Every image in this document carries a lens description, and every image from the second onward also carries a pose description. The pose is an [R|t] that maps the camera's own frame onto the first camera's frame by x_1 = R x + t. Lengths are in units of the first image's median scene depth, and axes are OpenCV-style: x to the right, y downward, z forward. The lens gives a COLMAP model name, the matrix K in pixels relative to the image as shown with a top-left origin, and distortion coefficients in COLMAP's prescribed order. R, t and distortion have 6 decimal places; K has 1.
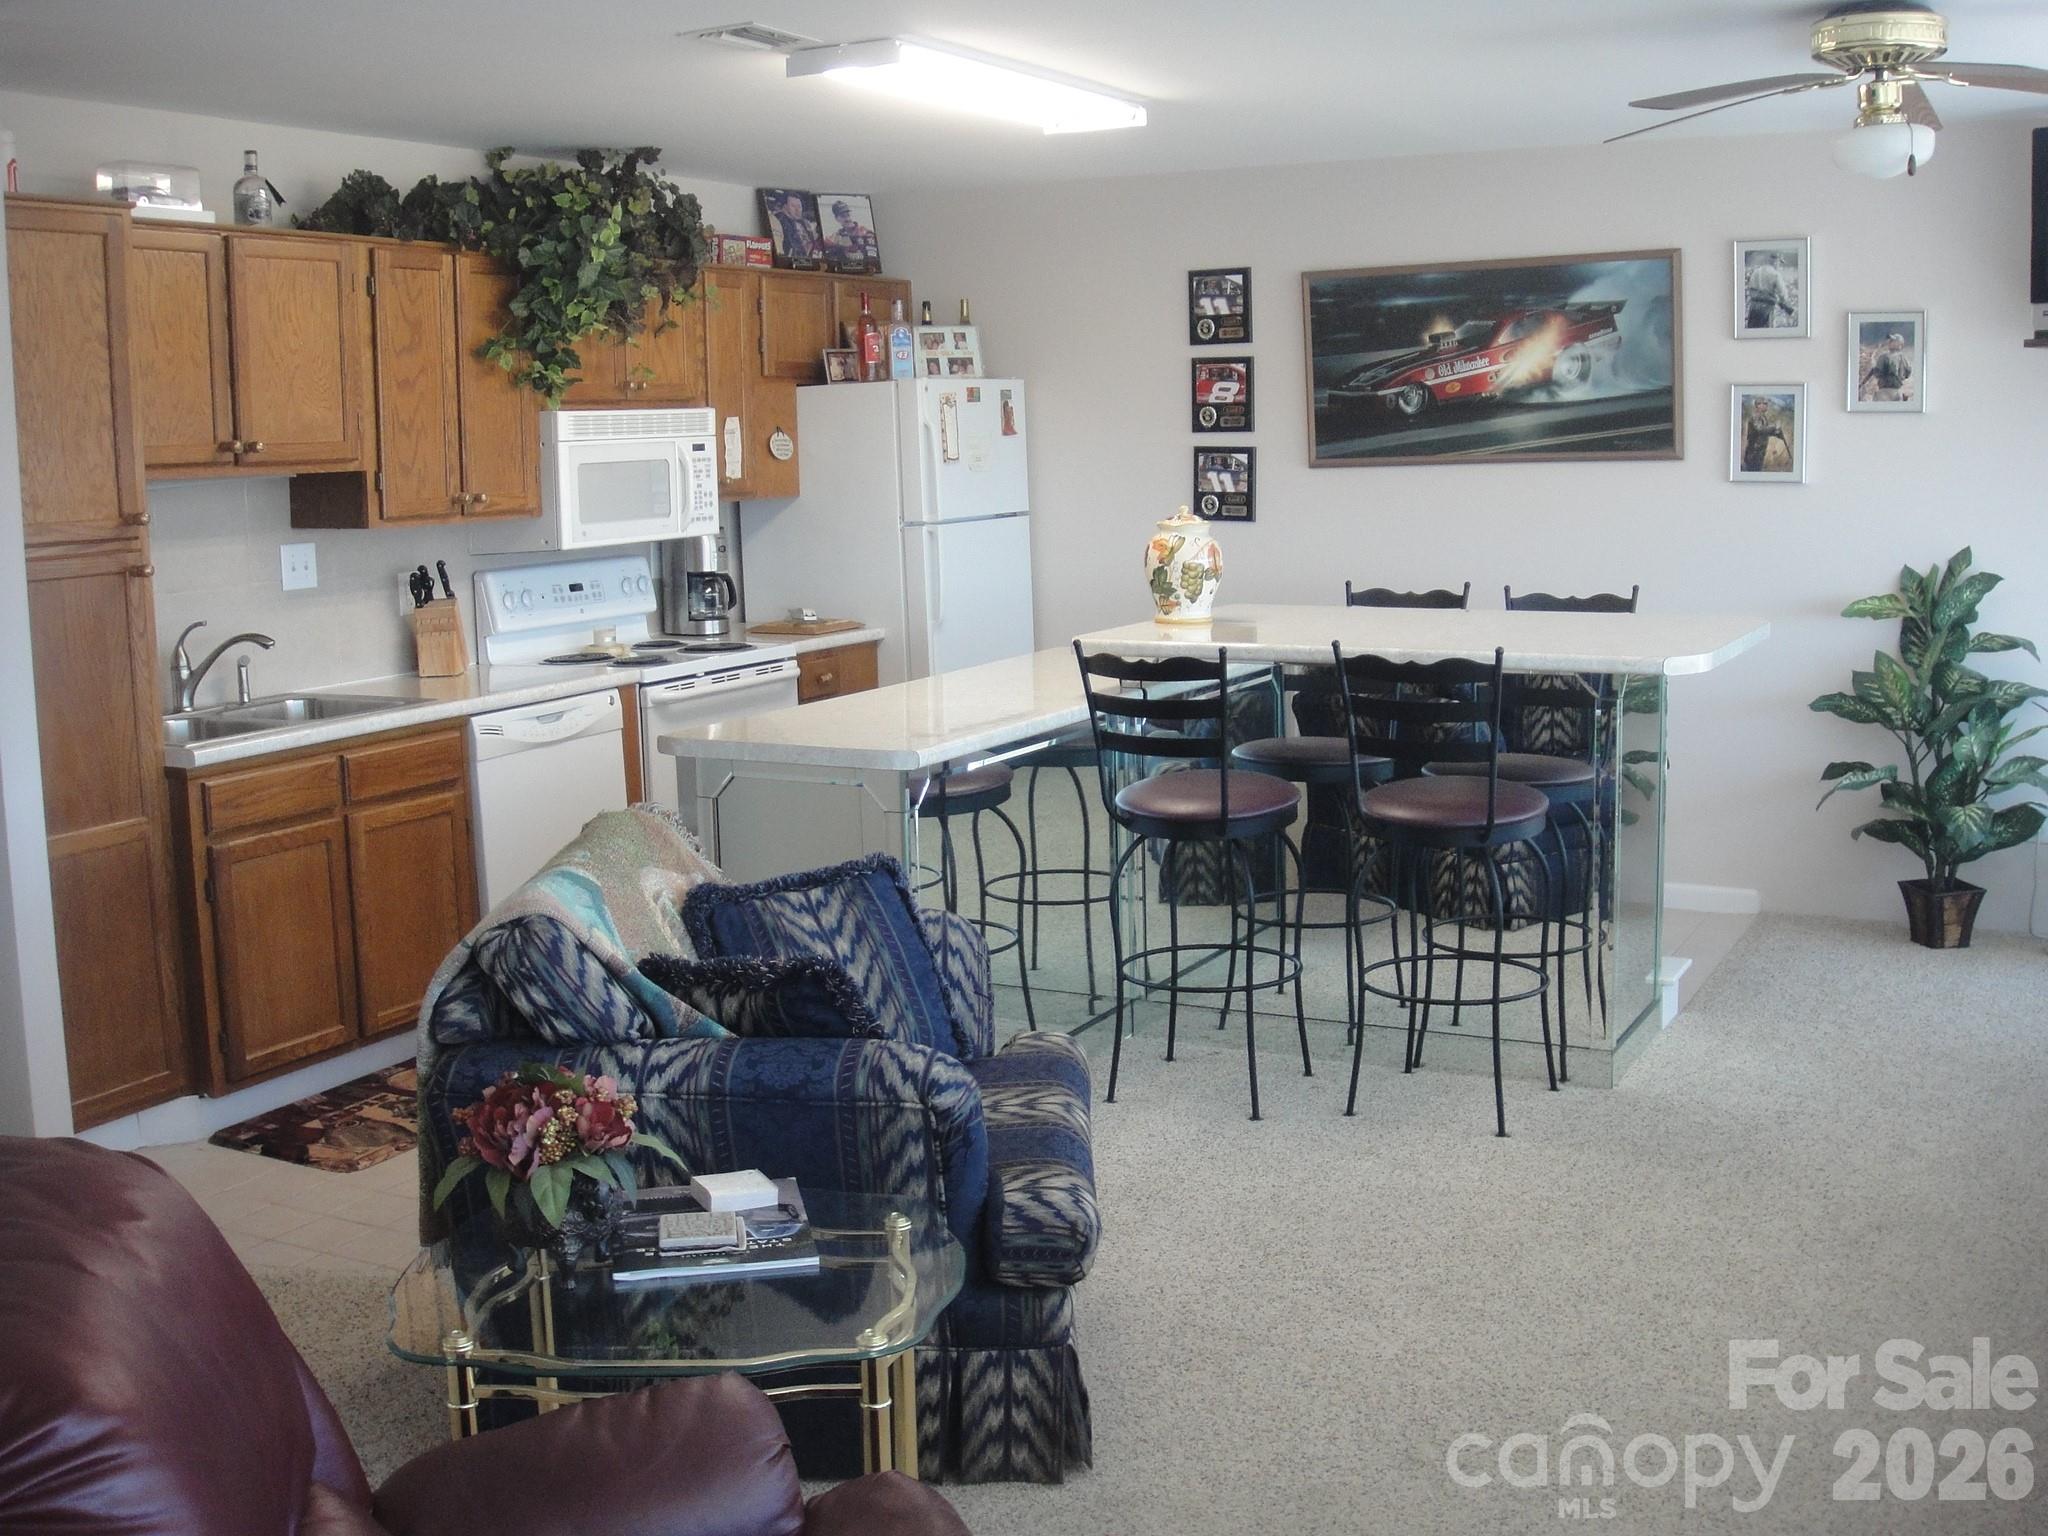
lens RADIAL K [[2170.2, 0, 1016.1], [0, 2170.2, 750.2], [0, 0, 1]] dist [-0.148884, 0.000000]
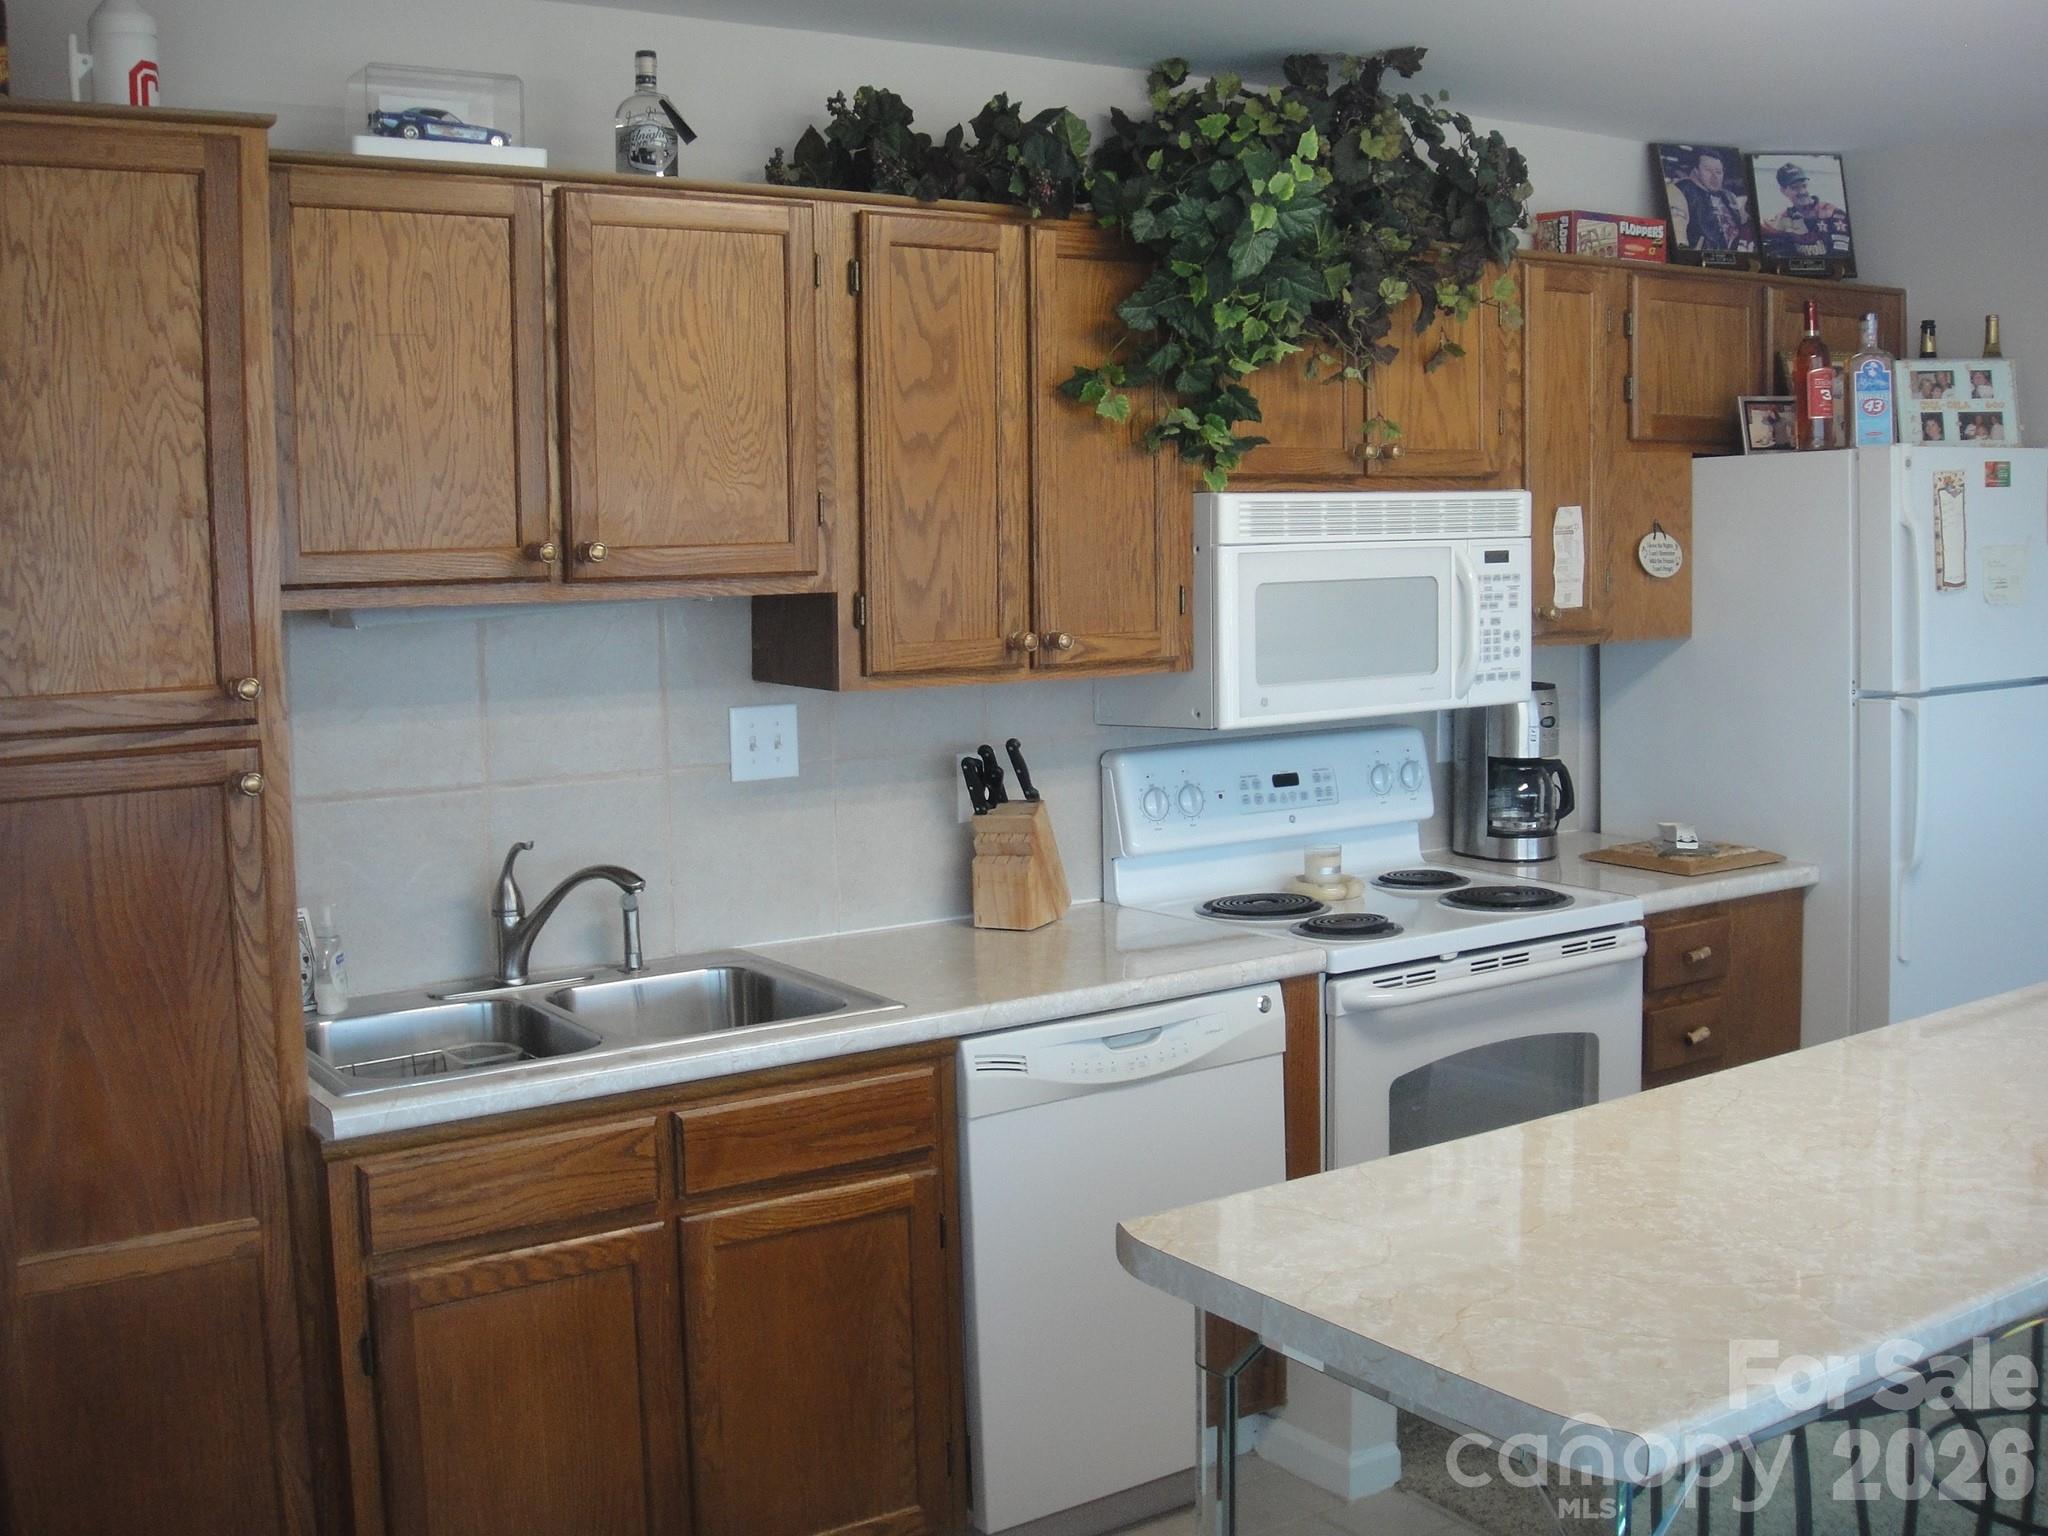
lens RADIAL K [[2170.2, 0, 1036.4], [0, 2170.2, 735.6], [0, 0, 1]] dist [-0.148884, 0.000000]
pose [[0.887506, 0.051244, -0.457938, 0.014713], [-0.070001, 0.997256, -0.024070, -0.069449], [0.455448, 0.053418, 0.888658, 0.426025]]
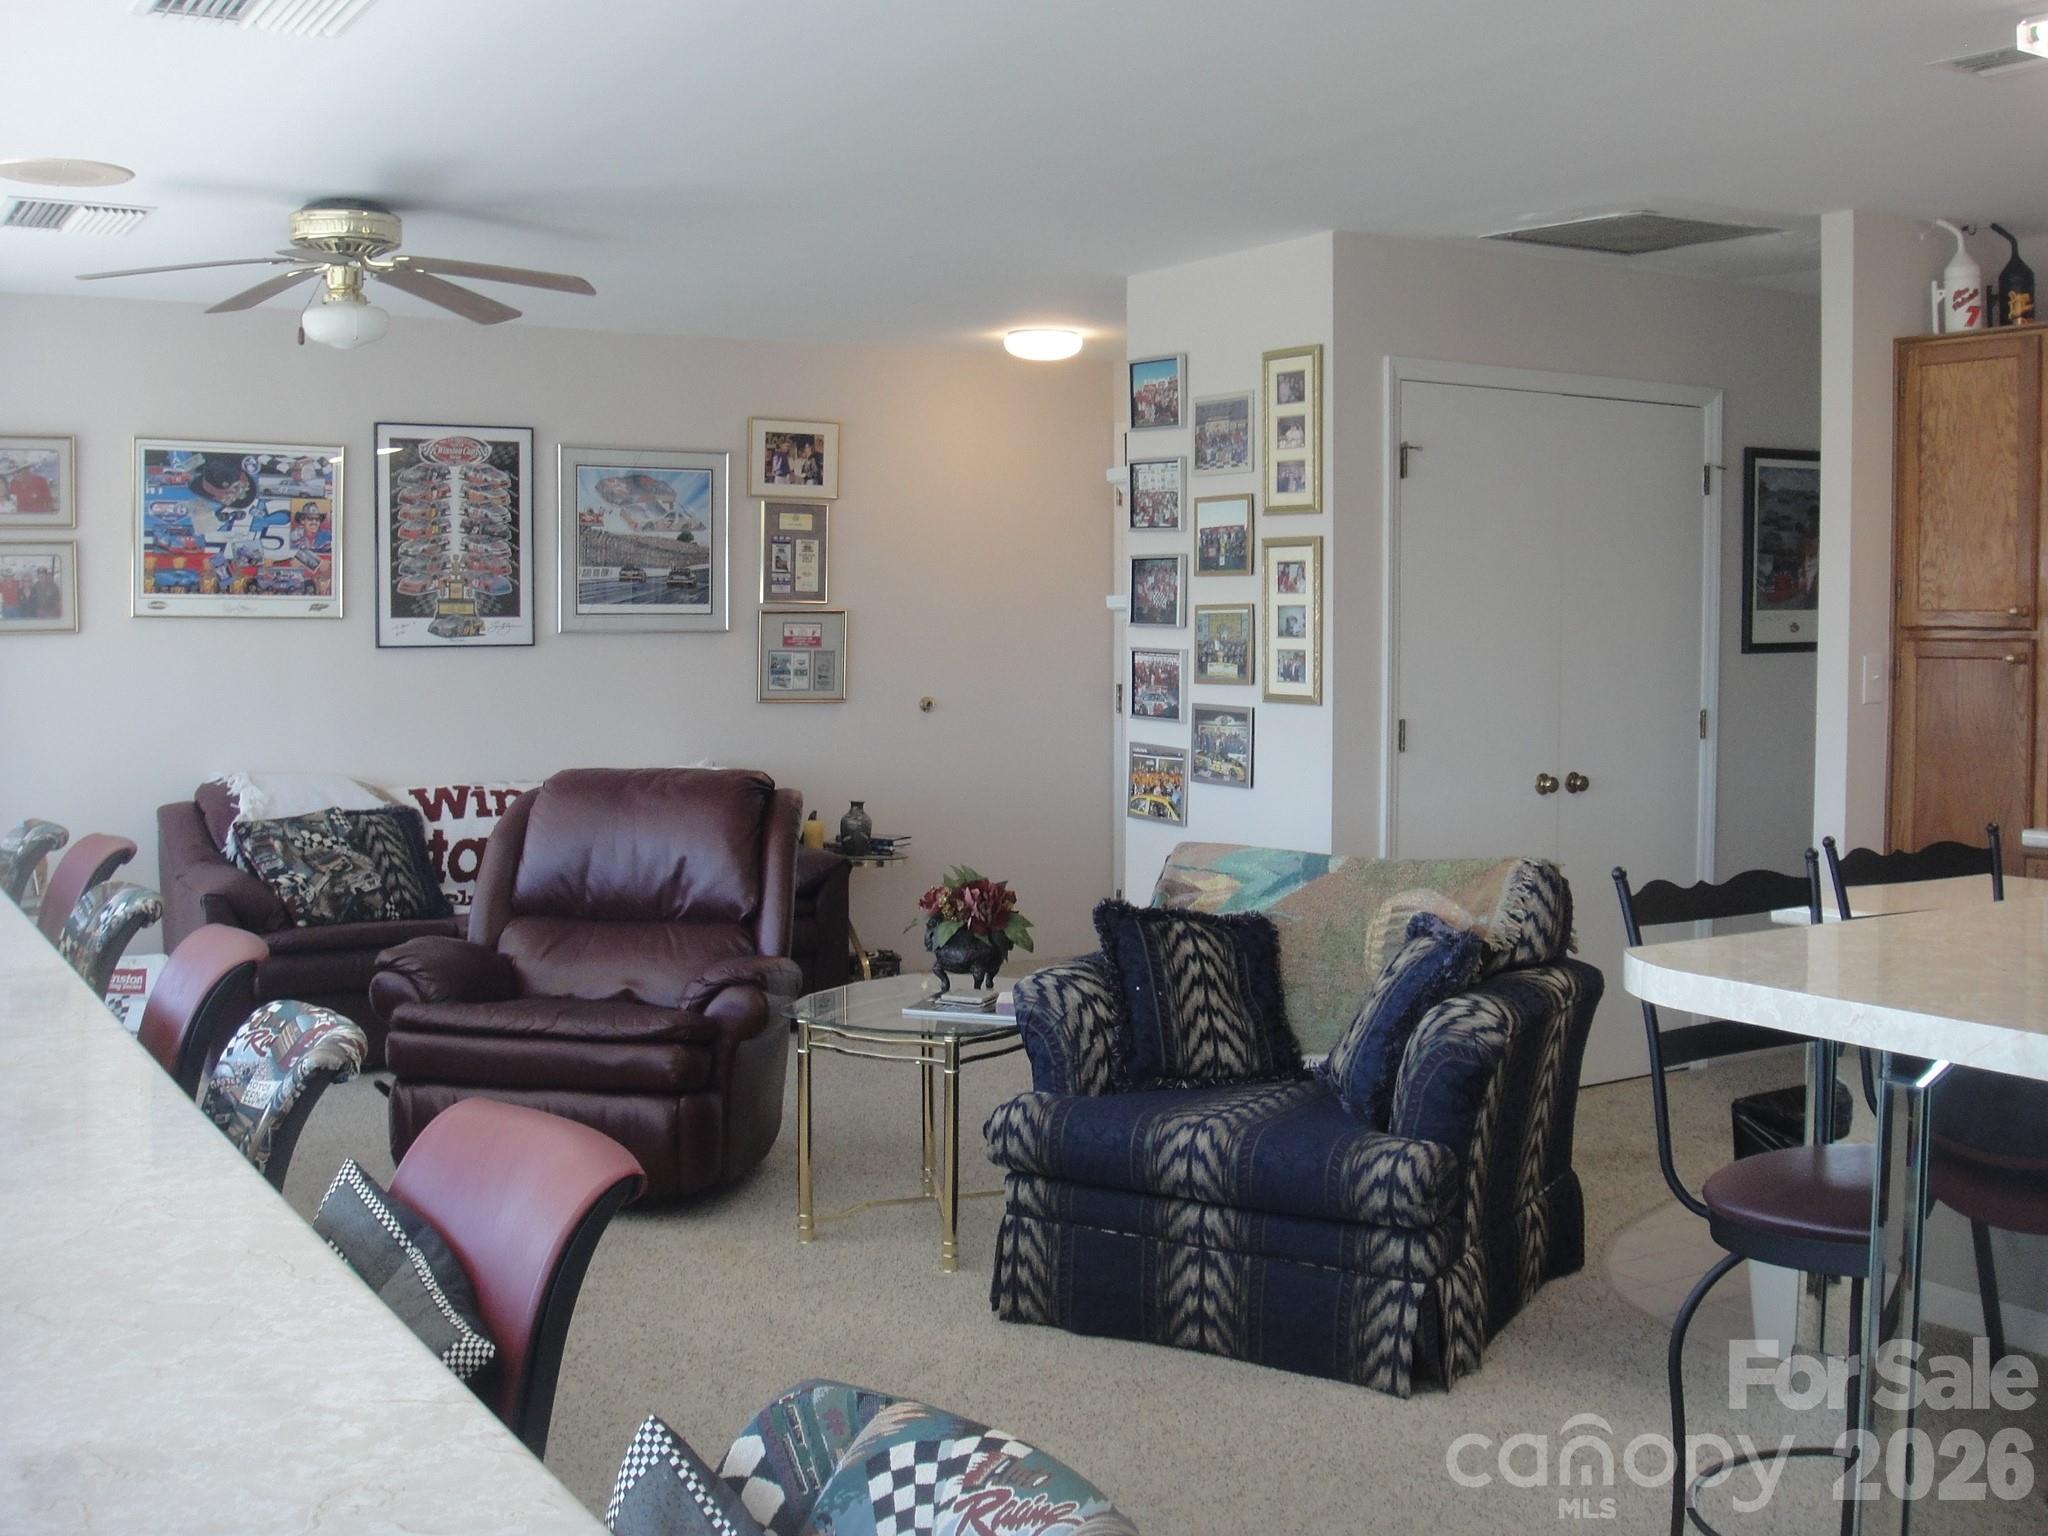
lens RADIAL K [[2170.2, 0, 1017.8], [0, 2170.2, 751.3], [0, 0, 1]] dist [-0.148884, 0.000000]
pose [[-0.493202, 0.075462, -0.866635, 0.560162], [-0.116991, 0.981427, 0.152037, -0.100984], [0.862012, 0.176373, -0.475214, 0.764559]]
